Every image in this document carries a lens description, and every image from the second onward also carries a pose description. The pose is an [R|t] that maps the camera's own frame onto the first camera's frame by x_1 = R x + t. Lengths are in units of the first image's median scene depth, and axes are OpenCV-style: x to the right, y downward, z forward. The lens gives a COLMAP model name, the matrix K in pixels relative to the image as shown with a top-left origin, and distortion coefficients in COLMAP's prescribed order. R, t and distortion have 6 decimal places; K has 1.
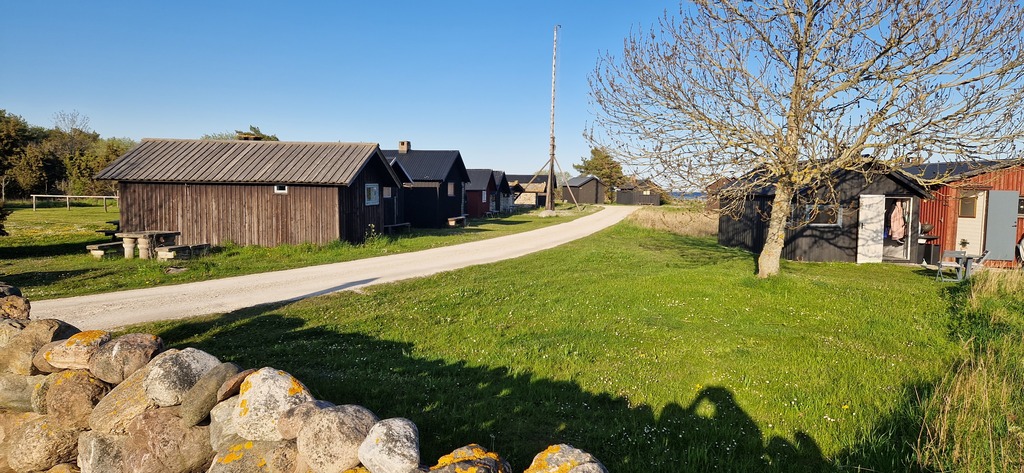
lens RADIAL K [[686.0, 0, 512.0], [0, 686.0, 236.5], [0, 0, 1]] dist [0.069679, -0.001033]
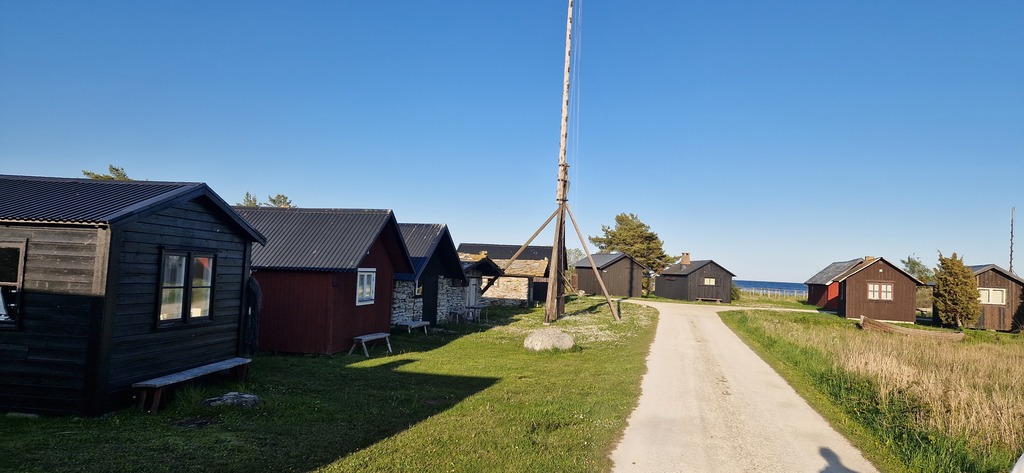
lens RADIAL K [[686.0, 0, 512.0], [0, 686.0, 236.5], [0, 0, 1]] dist [0.069679, -0.001033]
pose [[0.999537, 0.029063, -0.009053, 0.020649], [-0.029919, 0.992766, -0.116274, -0.026675], [0.005608, 0.116491, 0.993176, 0.379491]]
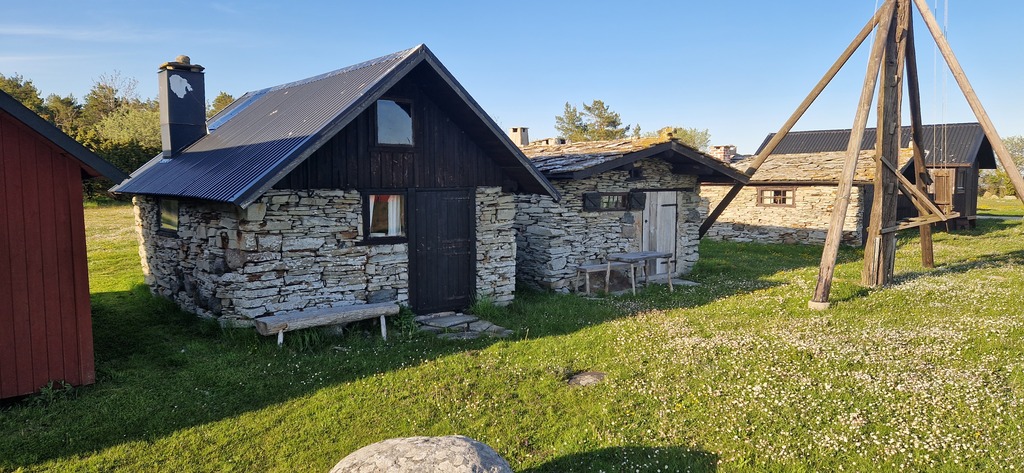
lens RADIAL K [[686.0, 0, 512.0], [0, 686.0, 236.5], [0, 0, 1]] dist [0.069679, -0.001033]
pose [[0.824716, 0.031117, -0.564690, 0.055604], [-0.026599, 0.999514, 0.016231, -0.035612], [0.564921, 0.001634, 0.825143, 0.556772]]
